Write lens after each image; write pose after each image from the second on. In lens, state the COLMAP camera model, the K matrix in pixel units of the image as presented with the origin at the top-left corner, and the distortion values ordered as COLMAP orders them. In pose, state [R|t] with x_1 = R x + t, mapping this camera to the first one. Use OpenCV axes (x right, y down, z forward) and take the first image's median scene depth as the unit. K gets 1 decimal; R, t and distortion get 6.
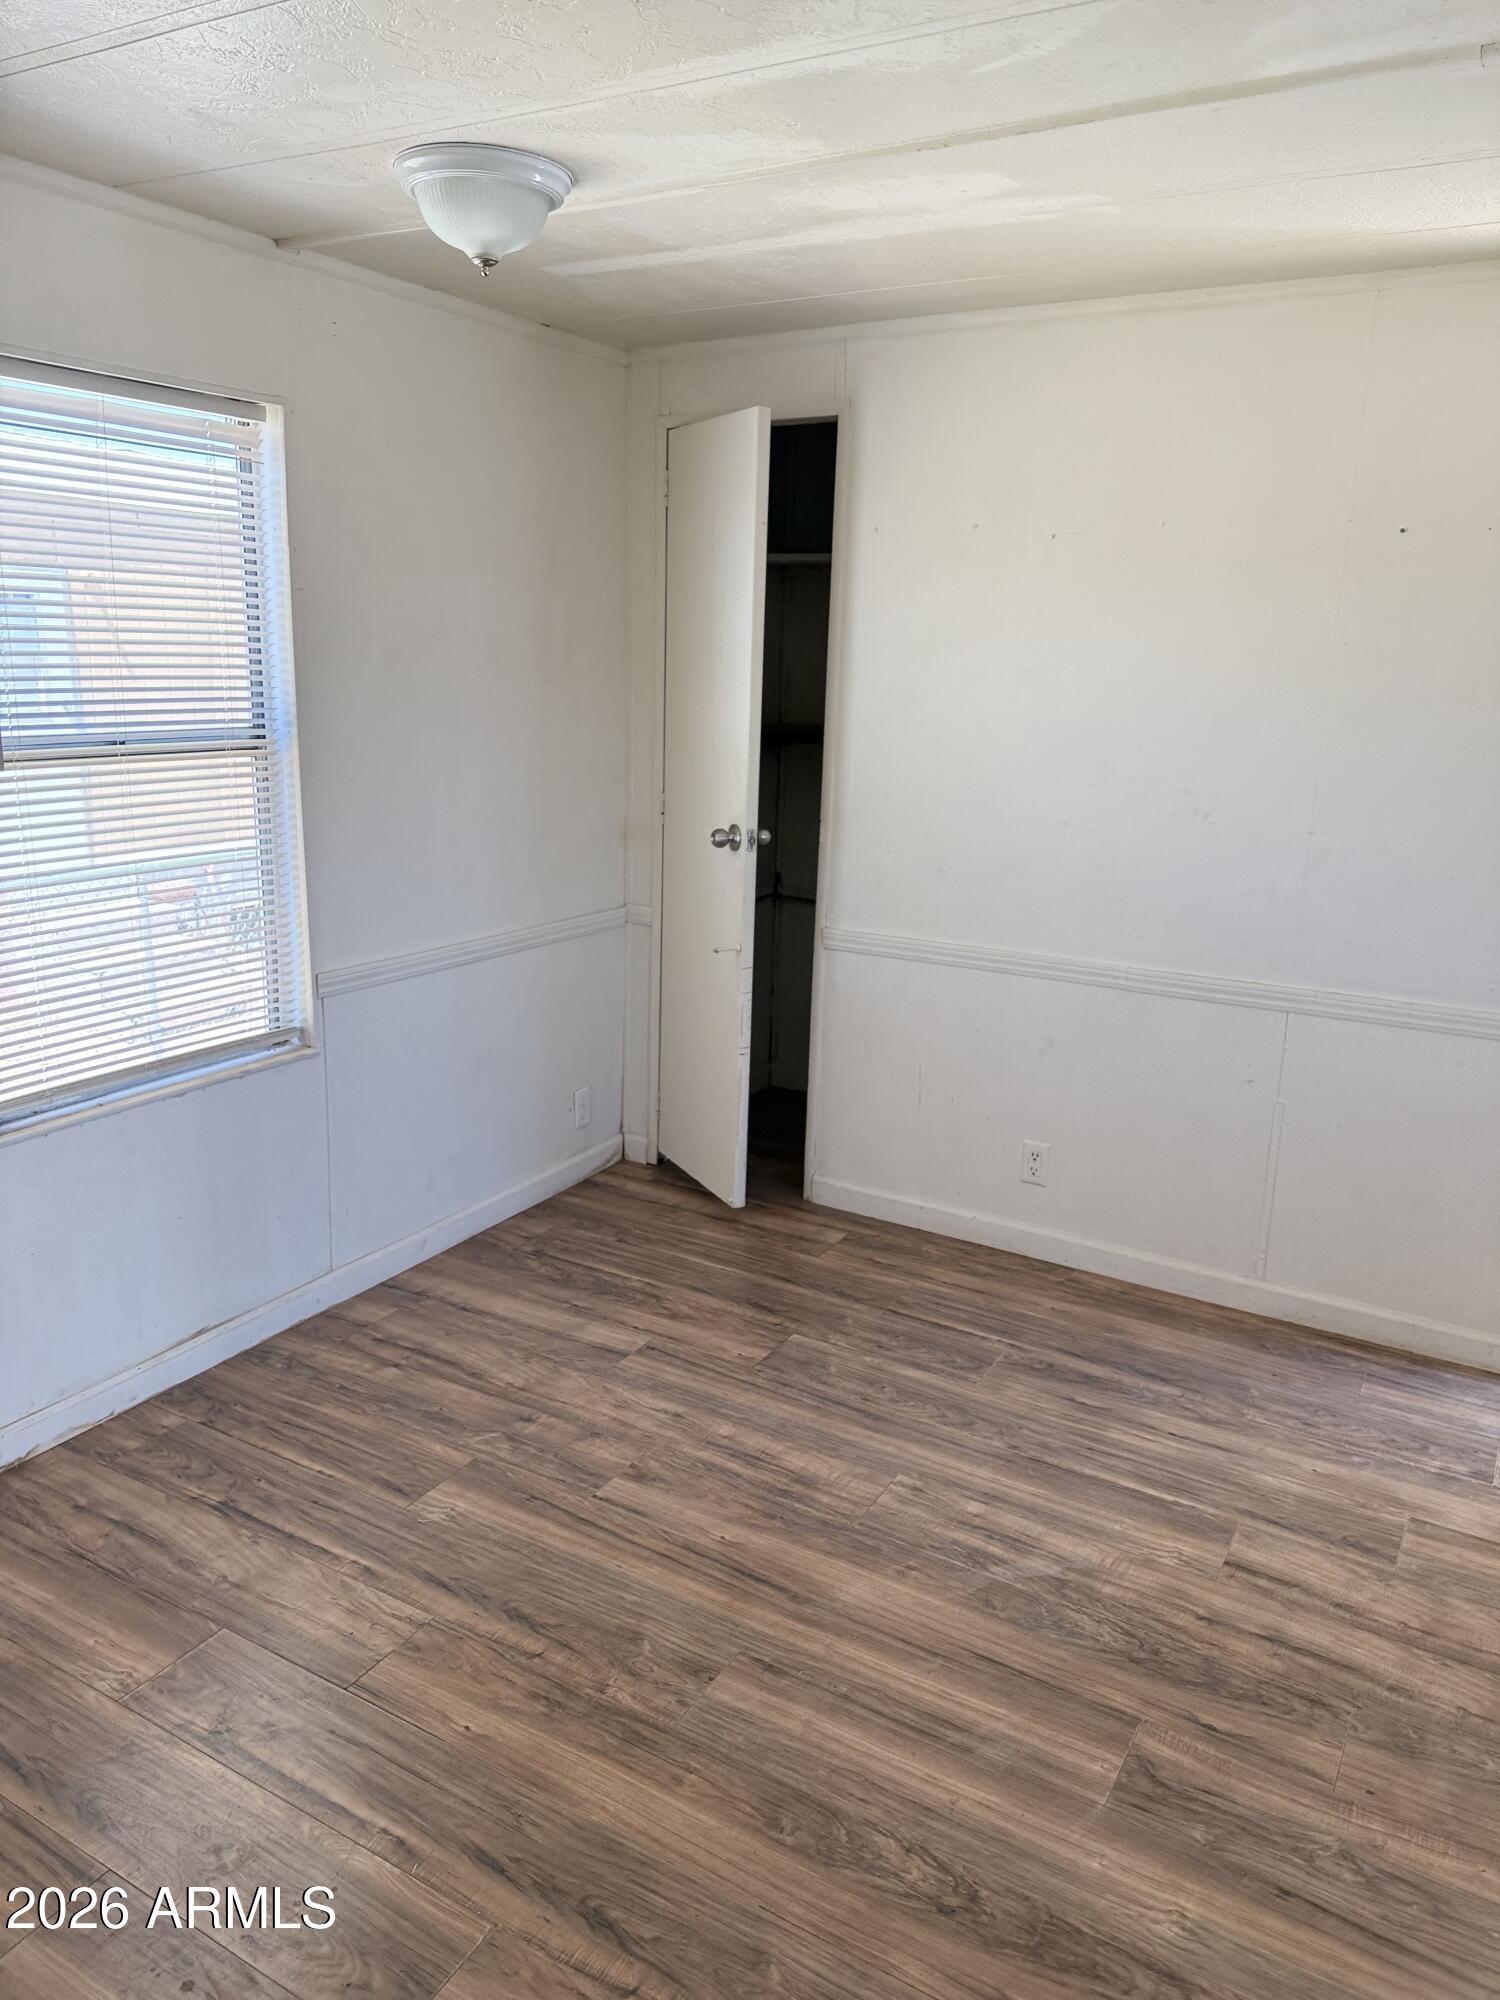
lens RADIAL K [[1424.1, 0, 750.0], [0, 1424.1, 1000.0], [0, 0, 1]] dist [0.006195, -0.003251]
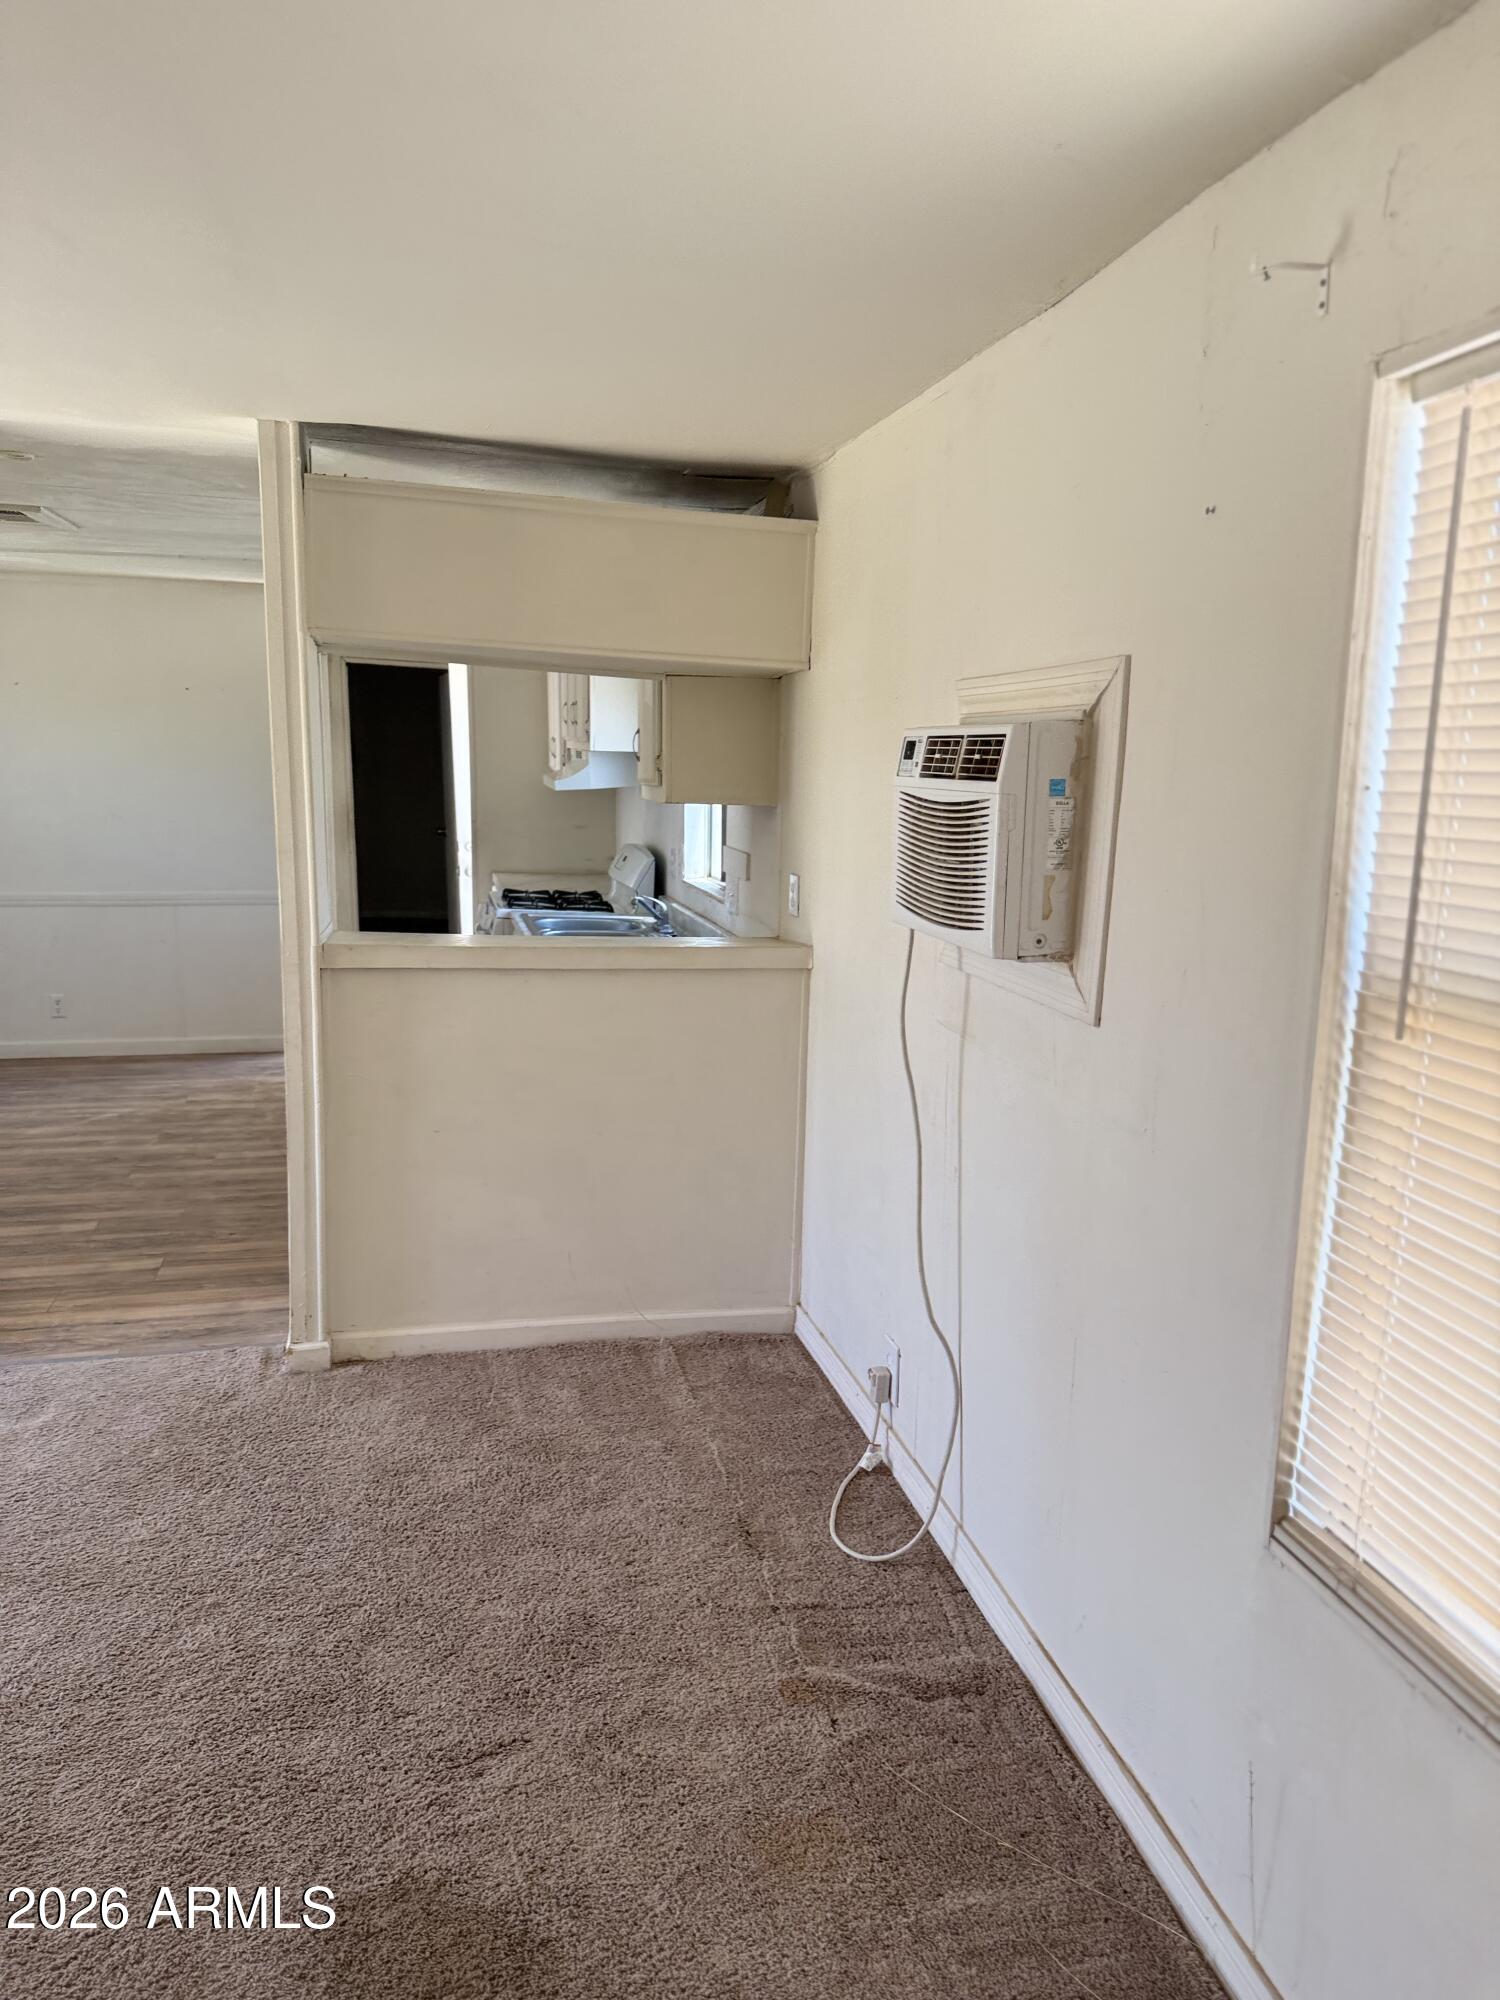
lens RADIAL K [[1444.9, 0, 751.5], [0, 1444.9, 982.5], [0, 0, 1]] dist [-0.005477, -0.001467]
pose [[0.726926, -0.122267, 0.675743, -0.591046], [0.176464, 0.984237, -0.011746, 0.373543], [-0.663656, 0.127782, 0.737043, -1.450184]]
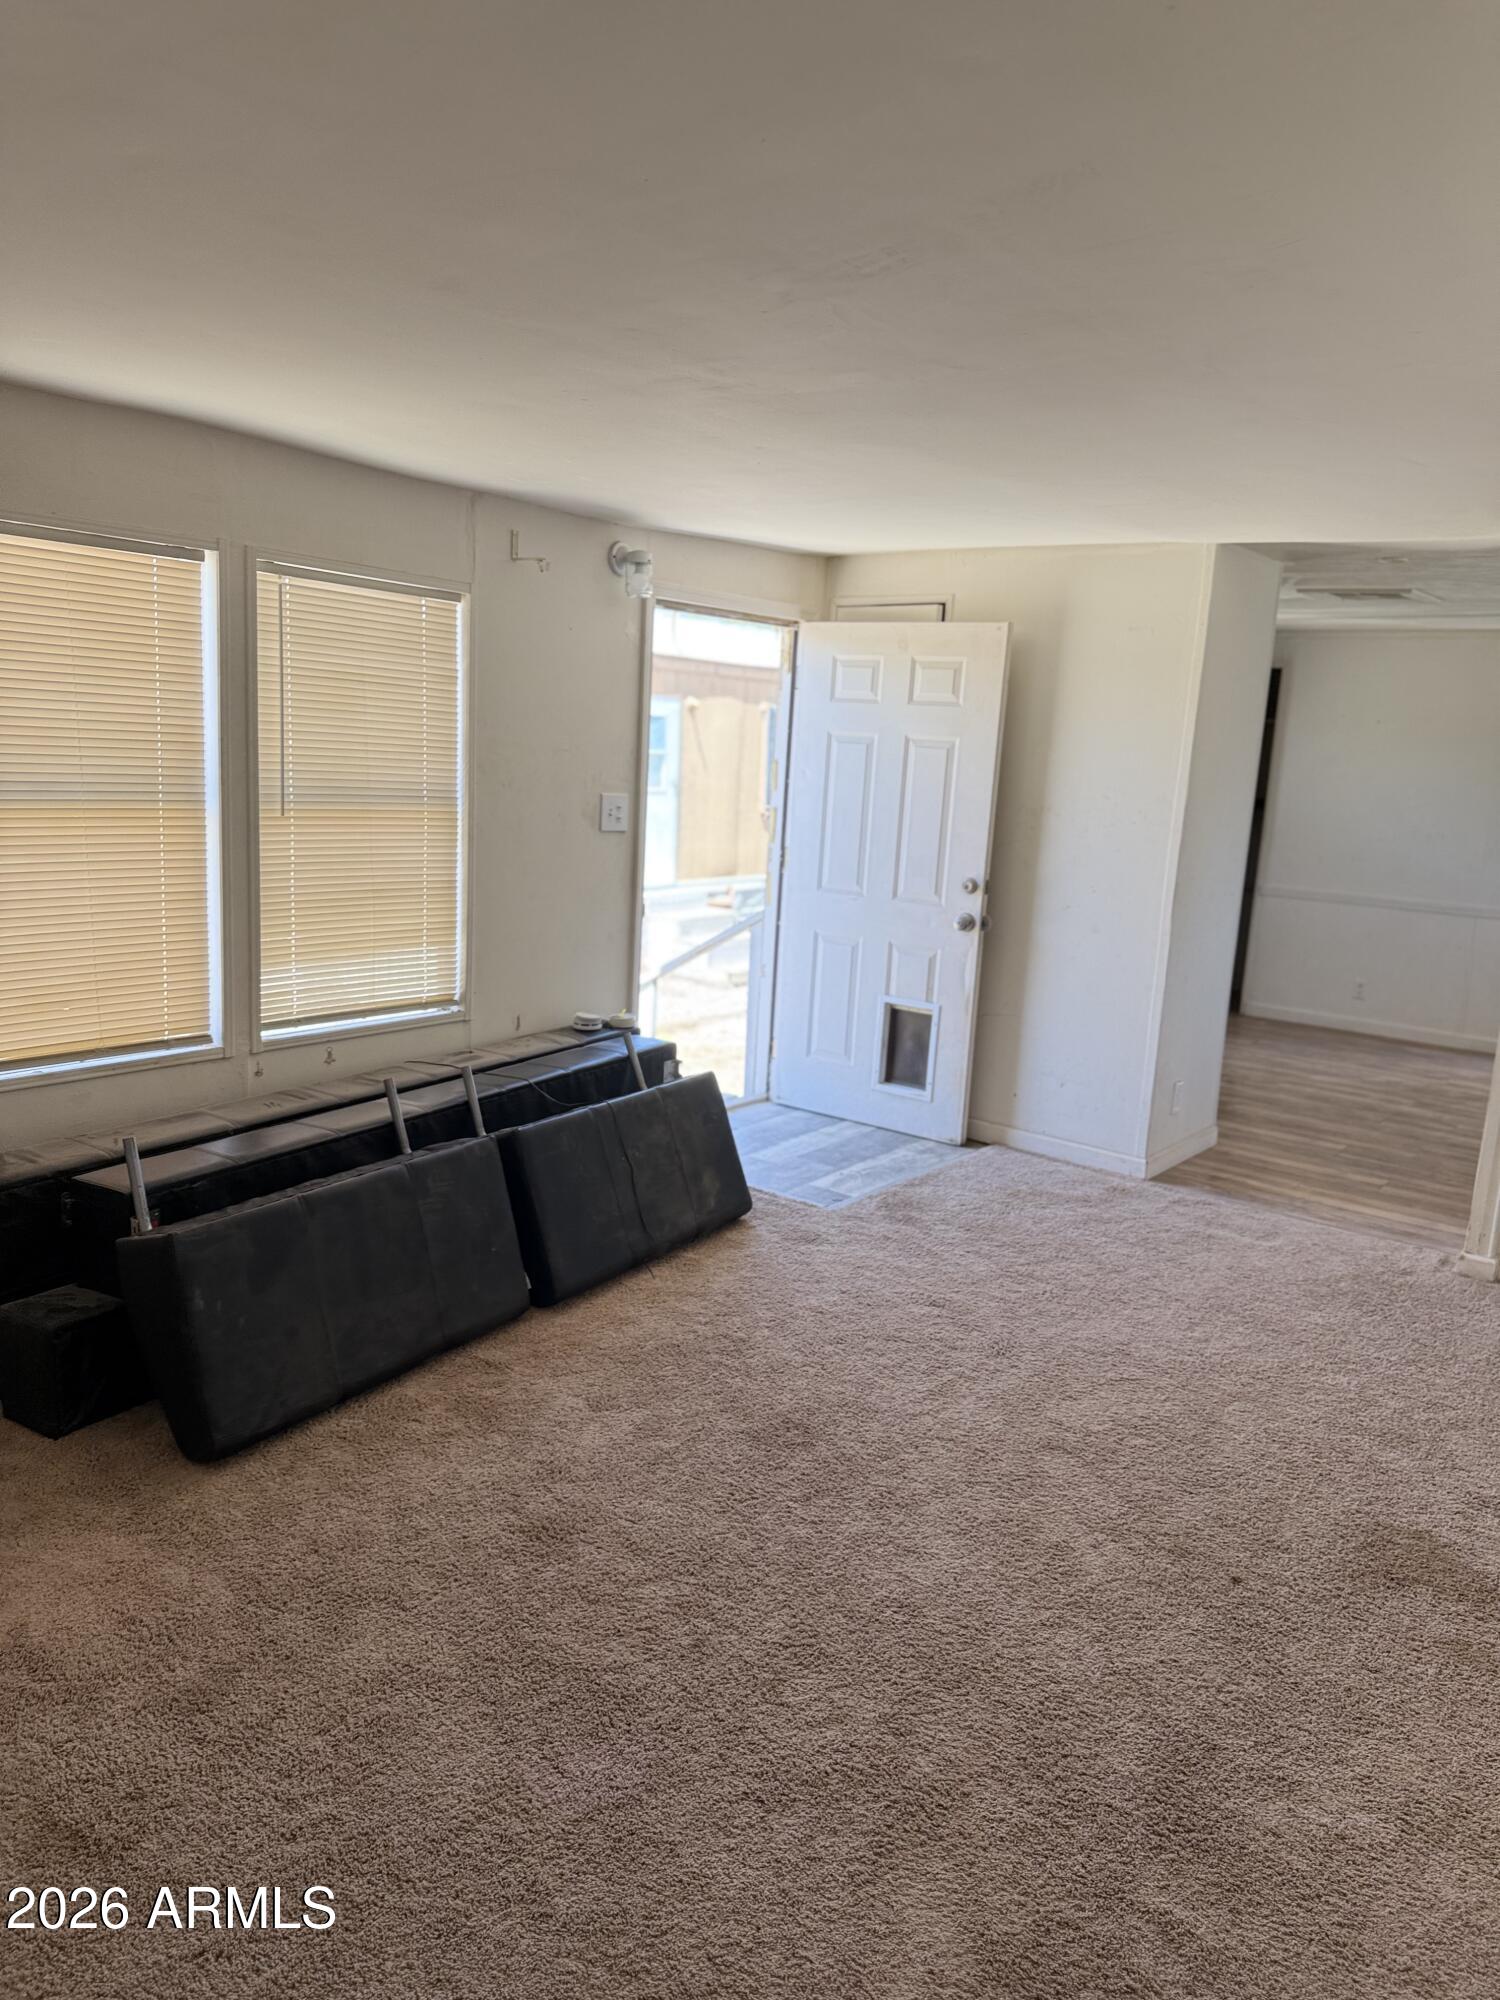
lens RADIAL K [[1424.1, 0, 750.0], [0, 1424.1, 1000.0], [0, 0, 1]] dist [0.006195, -0.003251]
pose [[0.991250, 0.052111, -0.121276, -0.683433], [-0.060808, 0.995752, -0.069145, 0.485126], [0.117158, 0.075915, 0.990208, -1.921866]]
